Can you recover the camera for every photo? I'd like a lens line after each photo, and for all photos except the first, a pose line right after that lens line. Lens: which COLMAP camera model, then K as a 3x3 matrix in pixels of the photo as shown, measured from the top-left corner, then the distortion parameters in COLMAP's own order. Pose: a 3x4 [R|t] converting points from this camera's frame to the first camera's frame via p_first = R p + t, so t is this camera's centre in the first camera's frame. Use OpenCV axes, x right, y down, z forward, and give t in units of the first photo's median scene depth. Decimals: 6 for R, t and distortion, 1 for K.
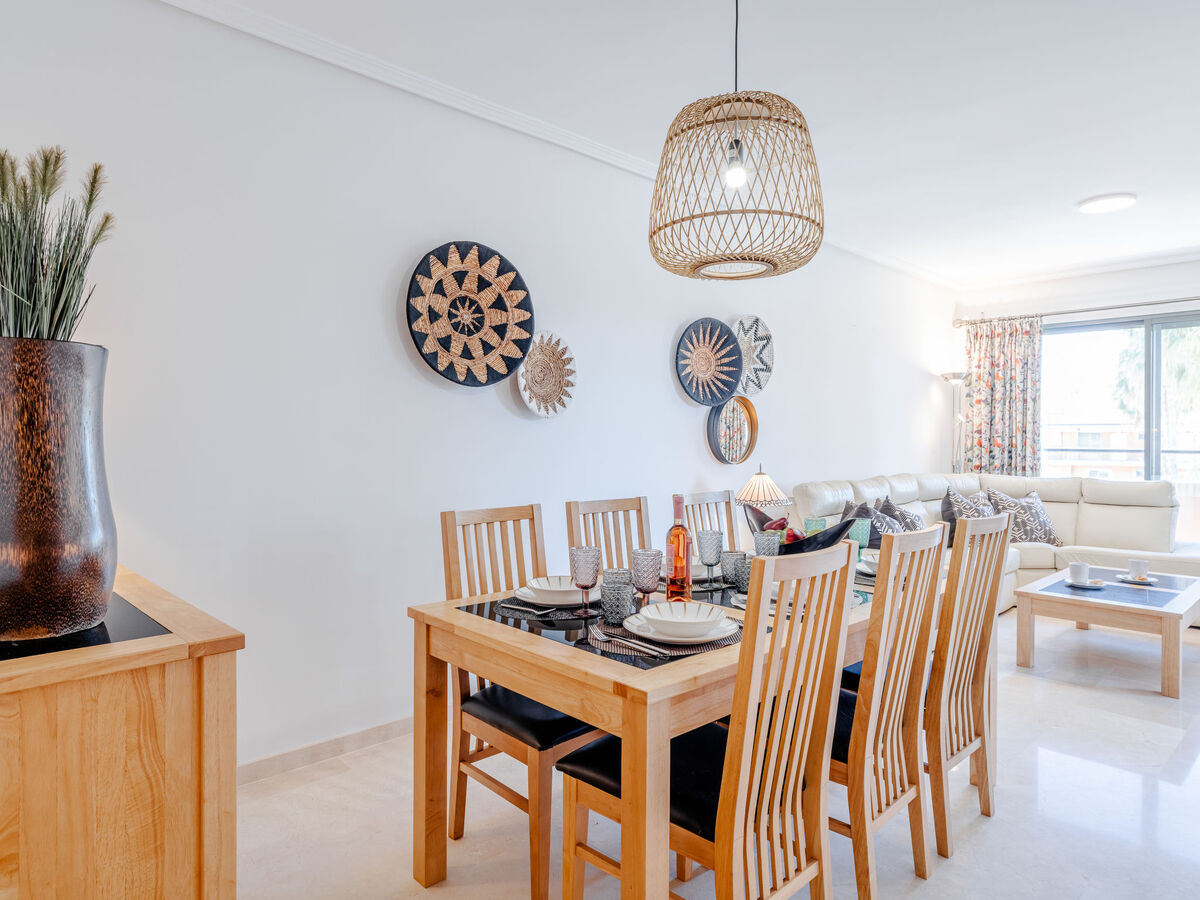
lens RADIAL K [[729.2, 0, 596.0], [0, 729.2, 441.7], [0, 0, 1]] dist [-0.006298, 0.004036]
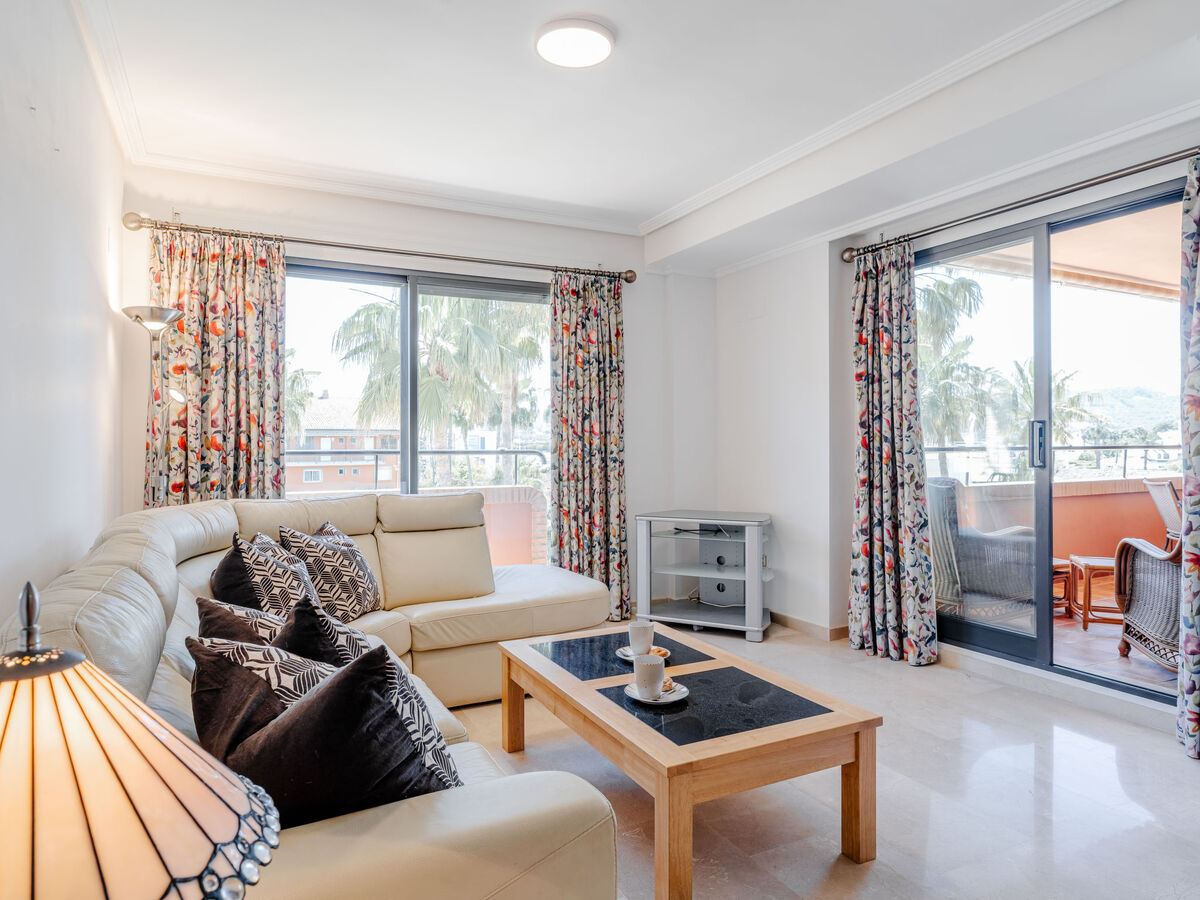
lens RADIAL K [[734.4, 0, 596.4], [0, 734.4, 438.9], [0, 0, 1]] dist [-0.006425, 0.002605]
pose [[0.285246, -0.000431, 0.958454, 0.094542], [0.009190, 0.999955, -0.002286, 0.003135], [-0.958410, 0.009461, 0.285238, 0.647366]]
